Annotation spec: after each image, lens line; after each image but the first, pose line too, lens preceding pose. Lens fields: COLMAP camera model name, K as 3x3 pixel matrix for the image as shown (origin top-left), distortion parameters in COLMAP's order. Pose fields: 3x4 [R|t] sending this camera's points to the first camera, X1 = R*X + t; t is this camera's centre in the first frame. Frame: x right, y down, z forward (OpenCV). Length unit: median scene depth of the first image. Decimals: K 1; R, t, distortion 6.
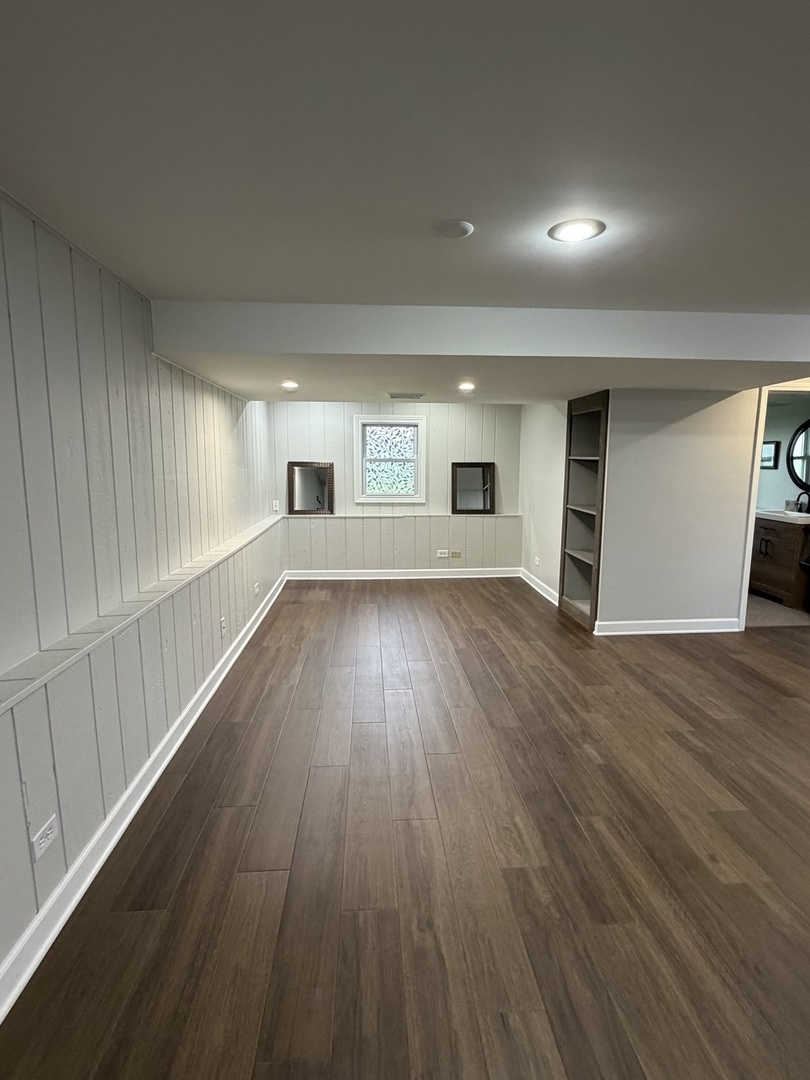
lens RADIAL K [[544.3, 0, 406.0], [0, 544.3, 541.6], [0, 0, 1]] dist [-0.001396, -0.000232]
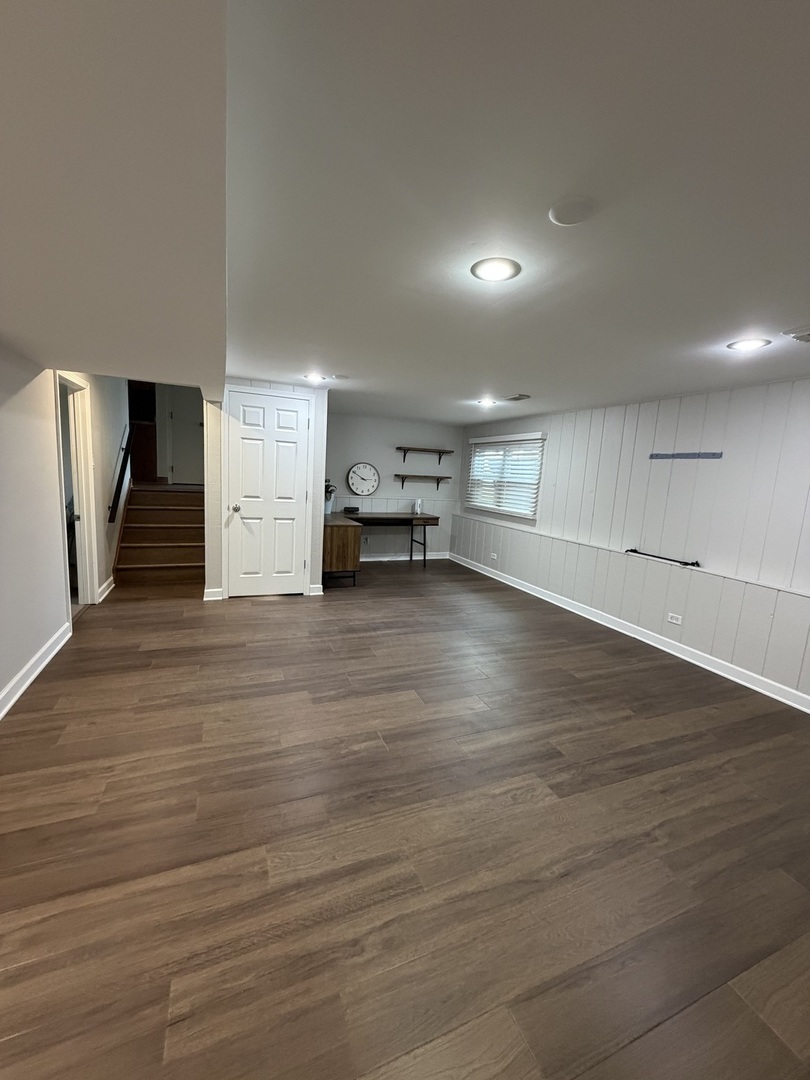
lens RADIAL K [[432.9, 0, 401.5], [0, 432.9, 540.4], [0, 0, 1]] dist [0.001105, -0.000140]
pose [[-0.317941, -0.169485, 0.932839, -0.322360], [0.078994, 0.975736, 0.204203, -0.136708], [-0.944814, 0.138613, -0.296838, 0.905642]]
